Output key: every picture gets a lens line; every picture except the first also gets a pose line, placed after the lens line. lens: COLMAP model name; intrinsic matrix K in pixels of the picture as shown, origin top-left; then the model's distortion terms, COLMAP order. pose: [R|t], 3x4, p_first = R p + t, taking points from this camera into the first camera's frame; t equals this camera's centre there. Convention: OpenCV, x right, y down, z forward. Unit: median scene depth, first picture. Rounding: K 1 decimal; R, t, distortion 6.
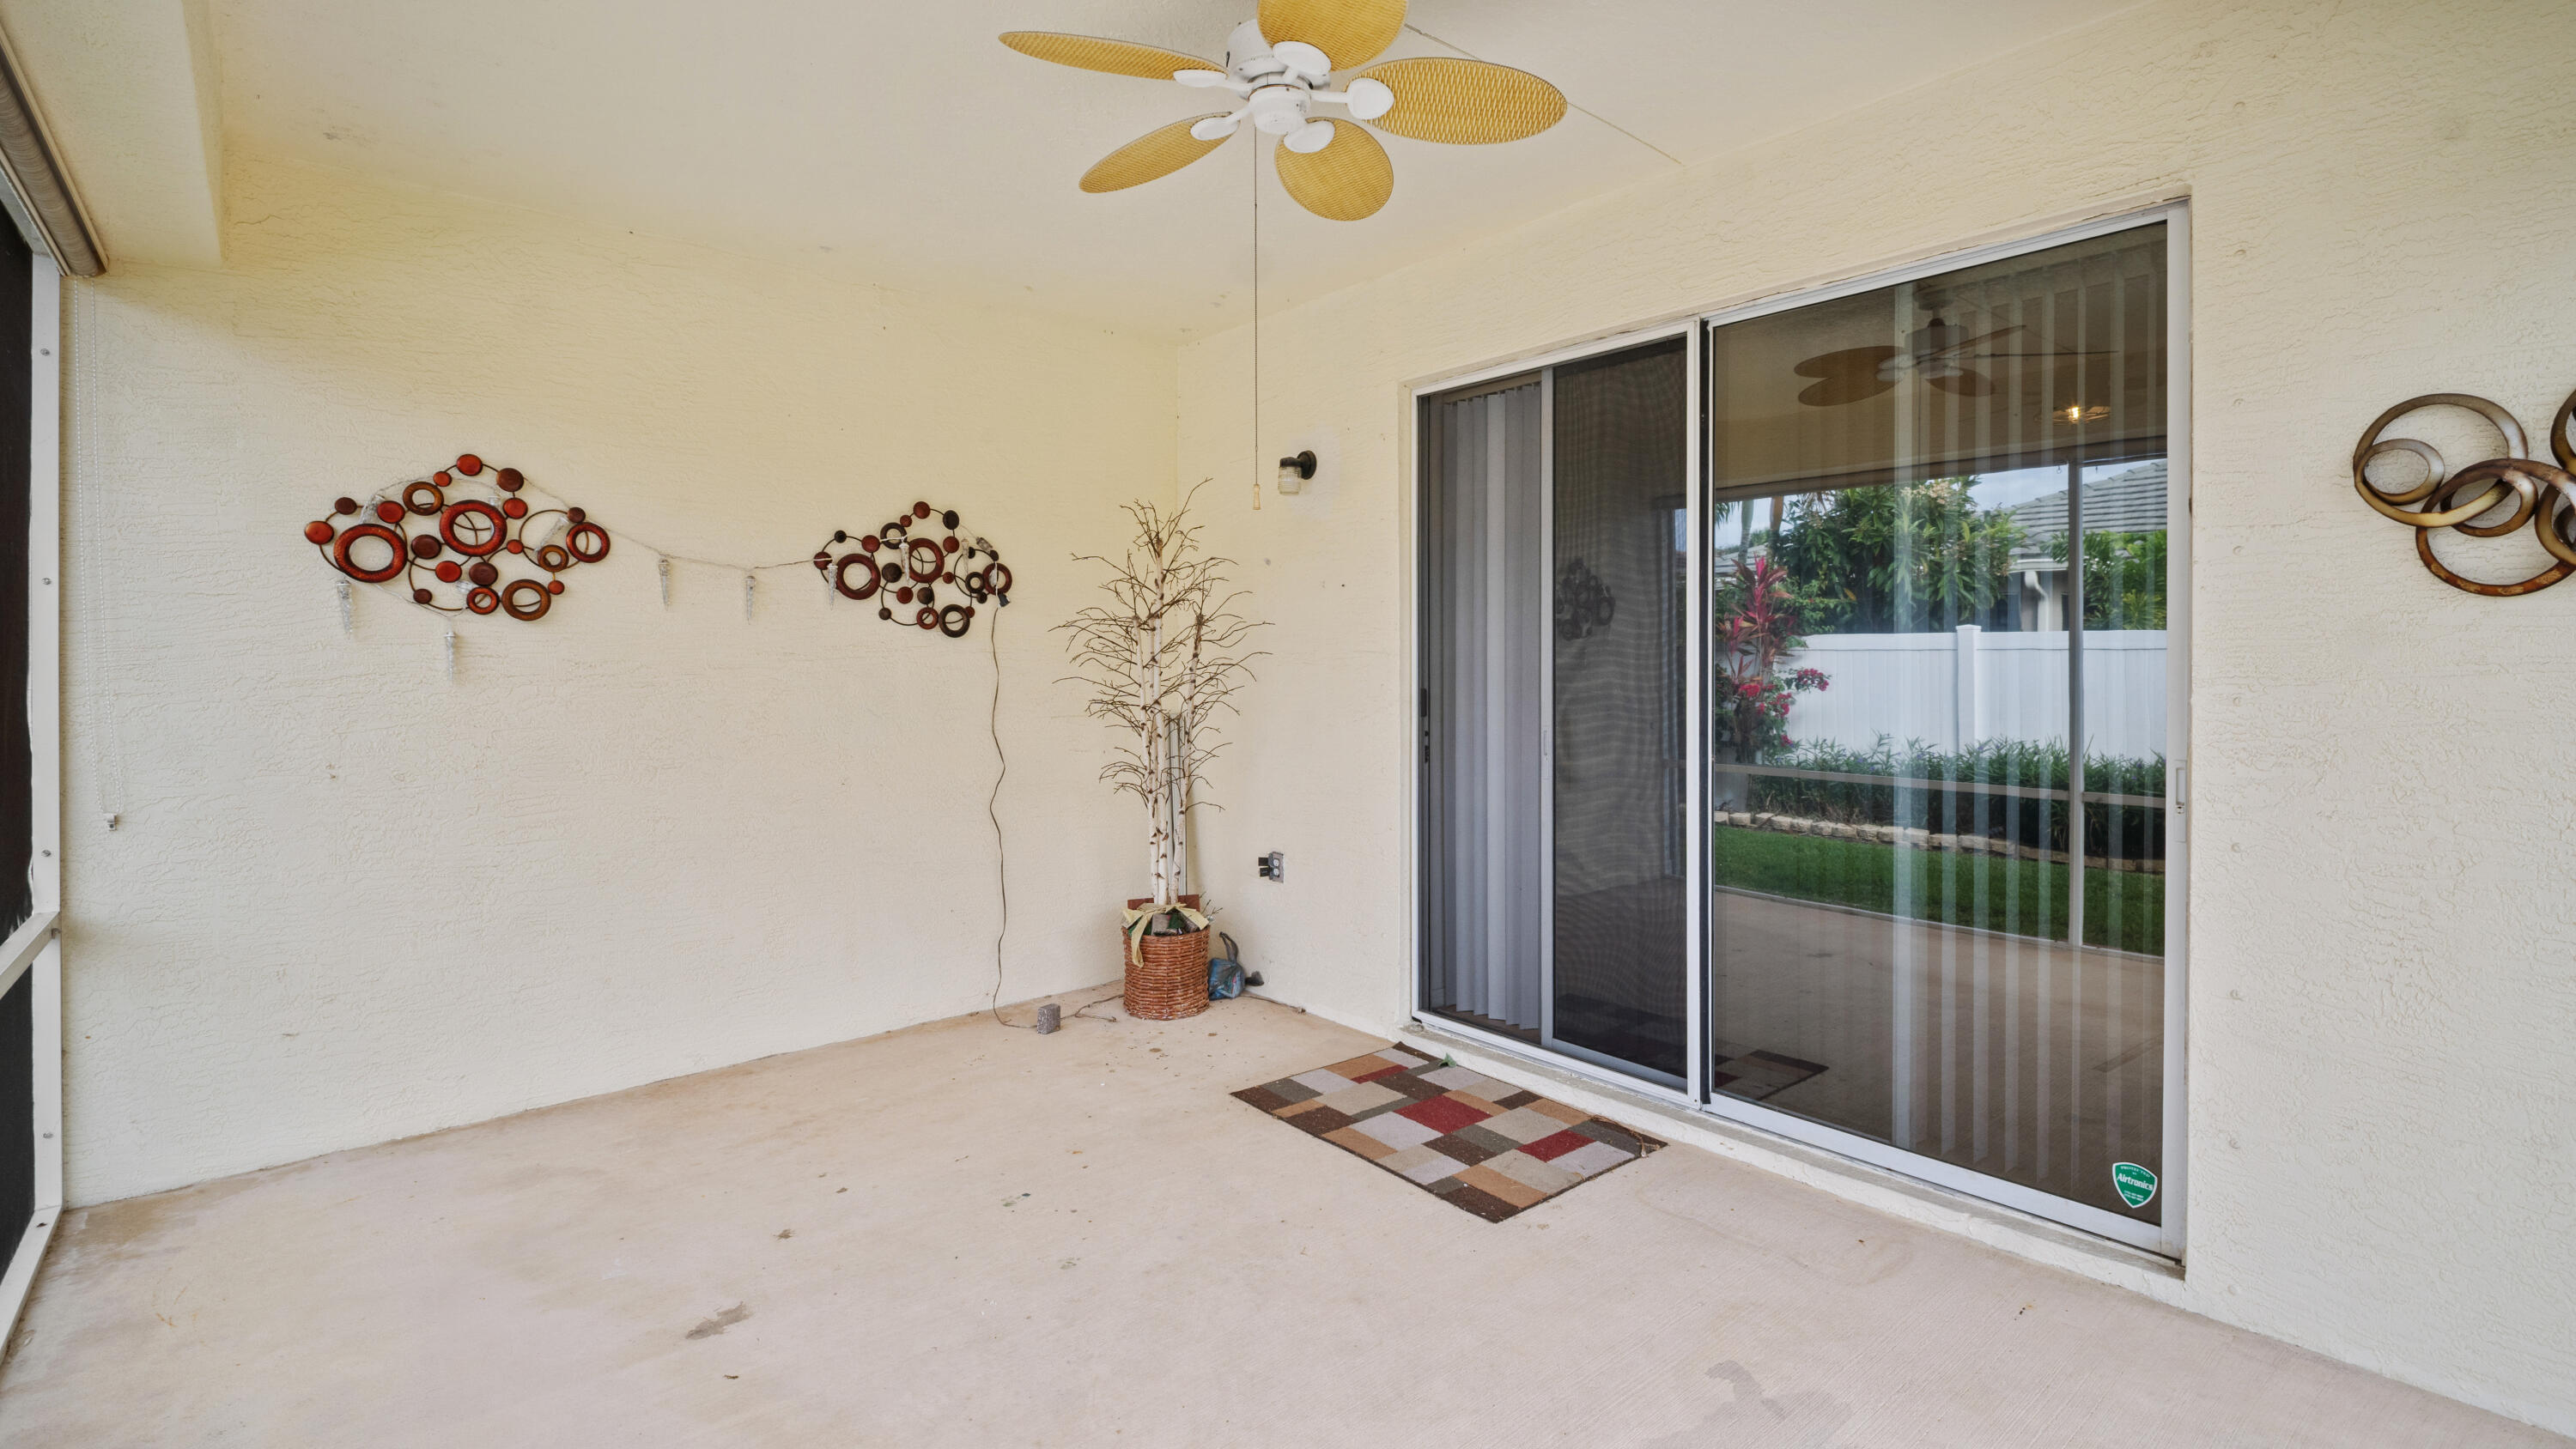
lens RADIAL K [[1193.9, 0, 1292.4], [0, 1193.9, 635.5], [0, 0, 1]] dist [0.003641, -0.015177]
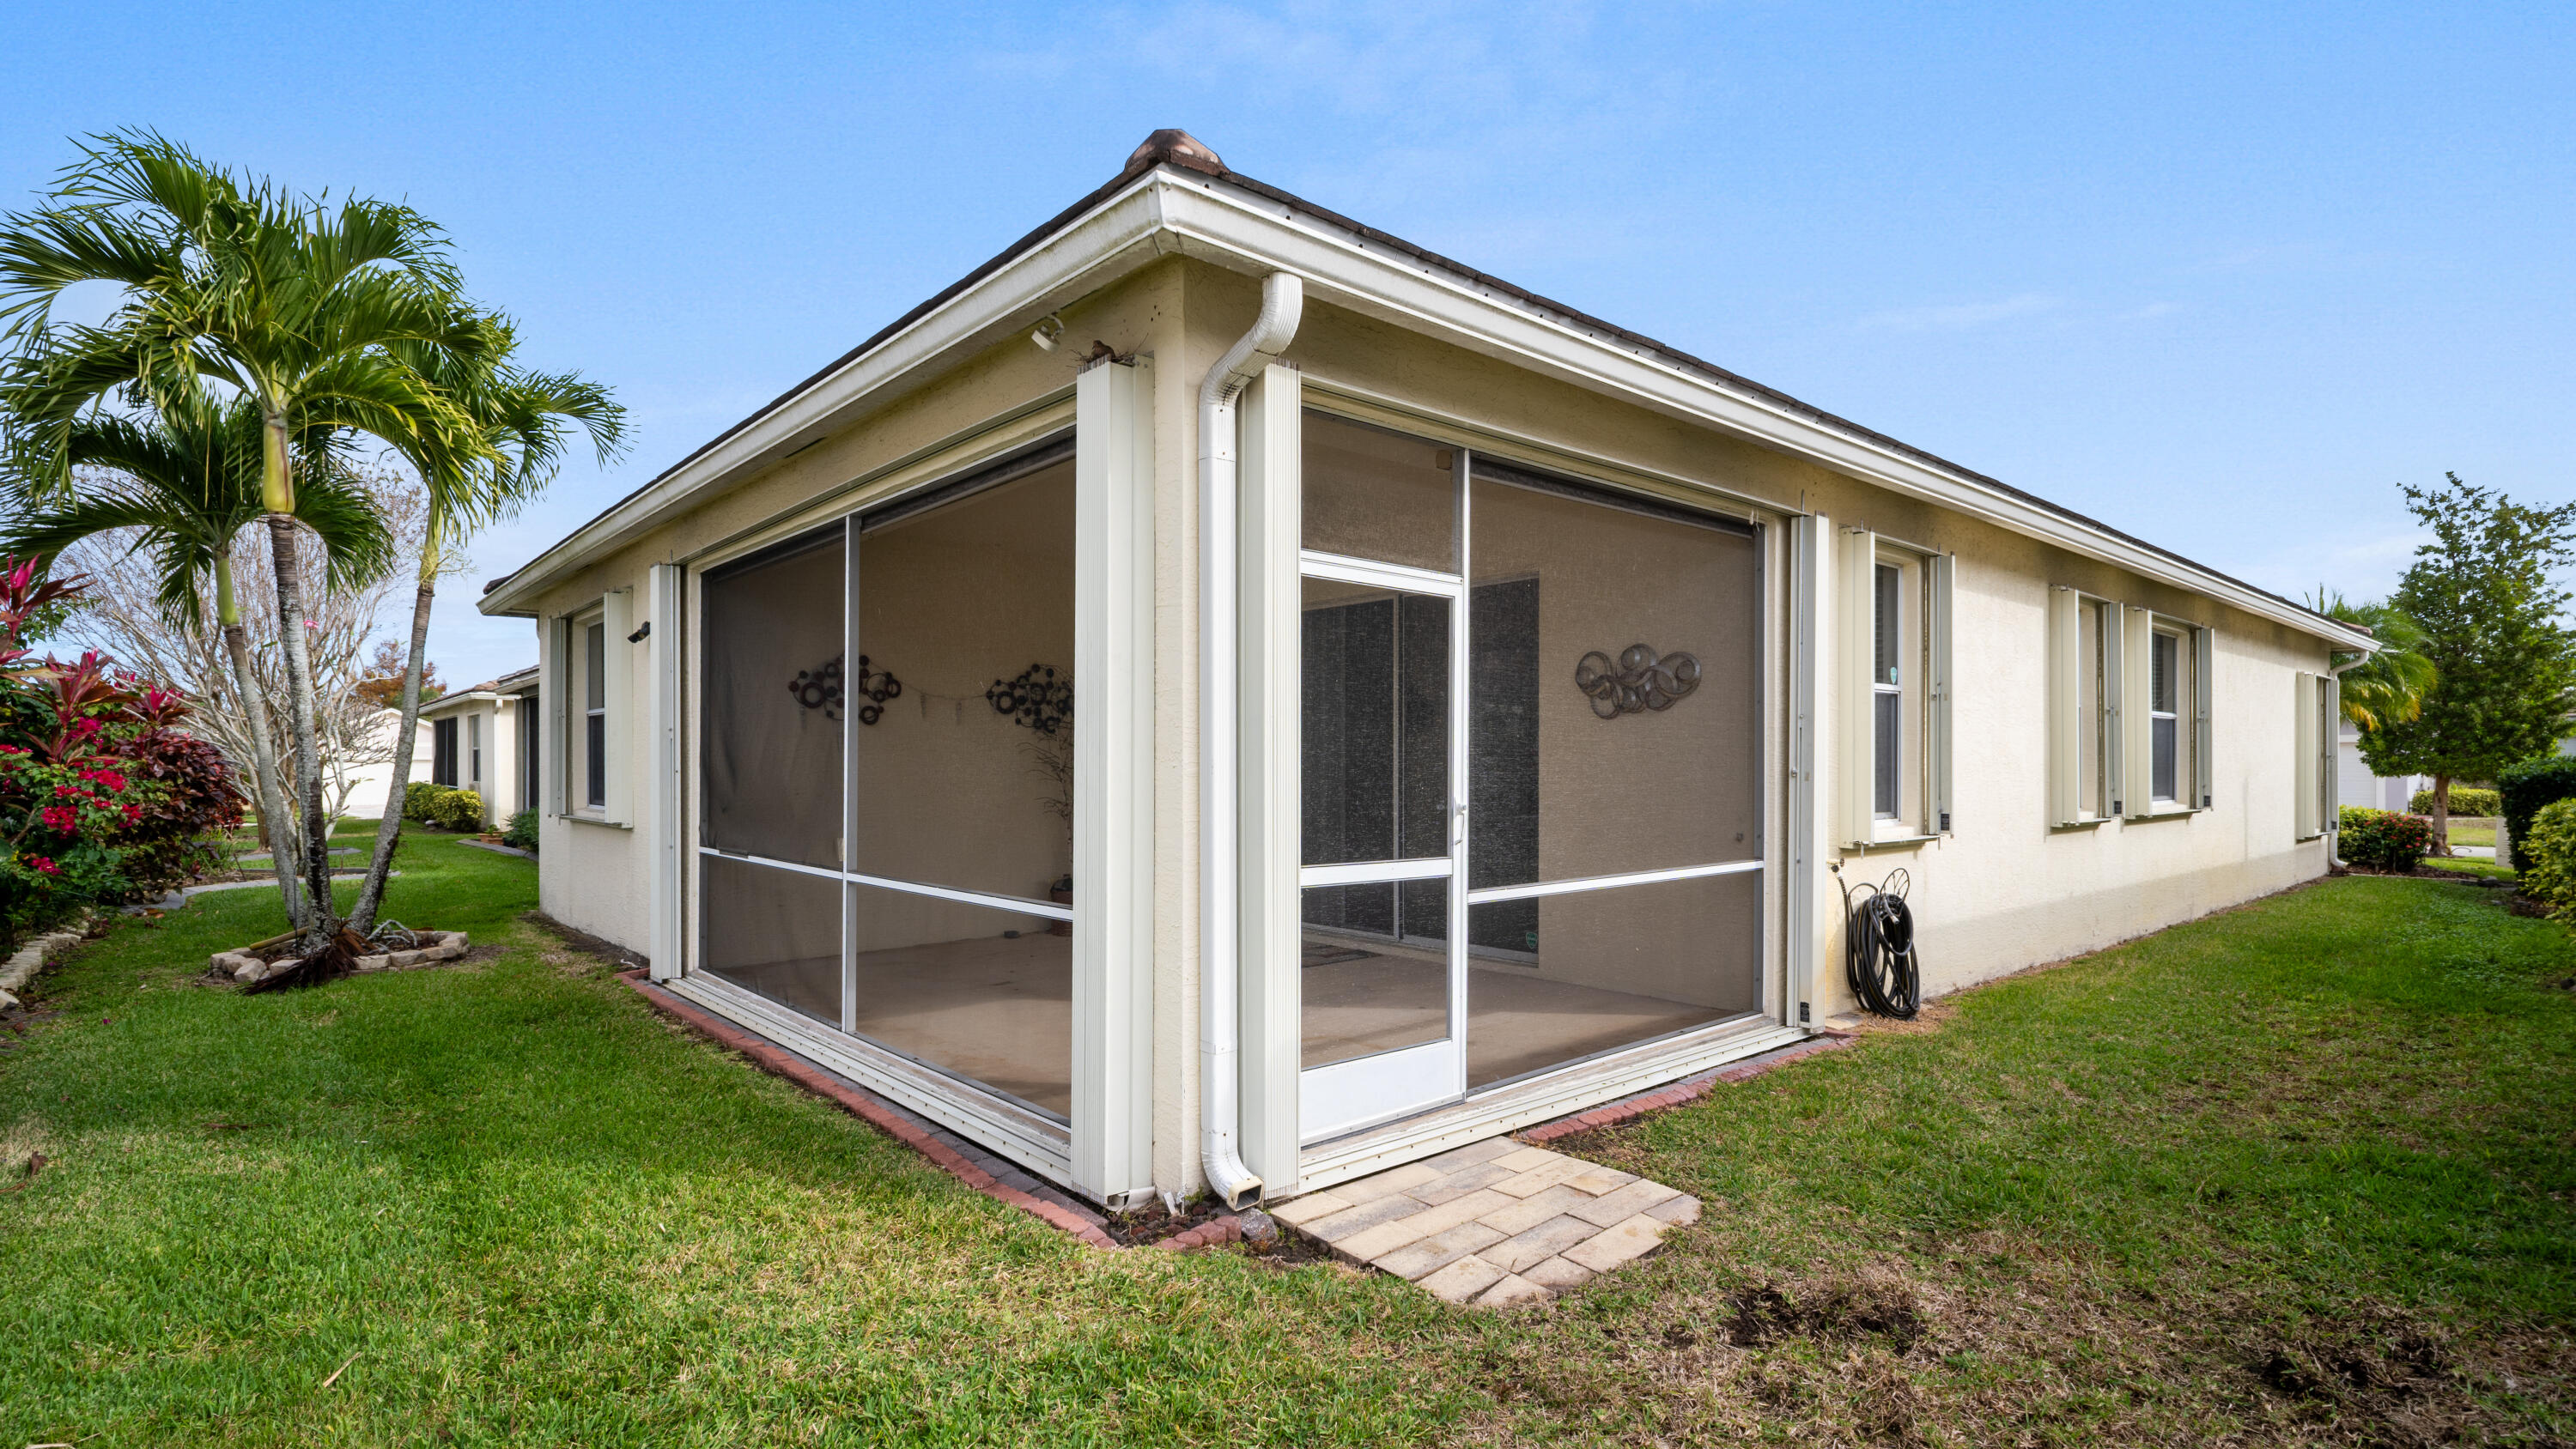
lens RADIAL K [[1225.8, 0, 1288.0], [0, 1225.8, 724.5], [0, 0, 1]] dist [-0.000497, -0.000042]
pose [[0.999877, 0.001780, 0.015565, 0.086206], [-0.001640, 0.999958, -0.008984, 0.005508], [-0.015580, 0.008958, 0.999839, -1.216014]]
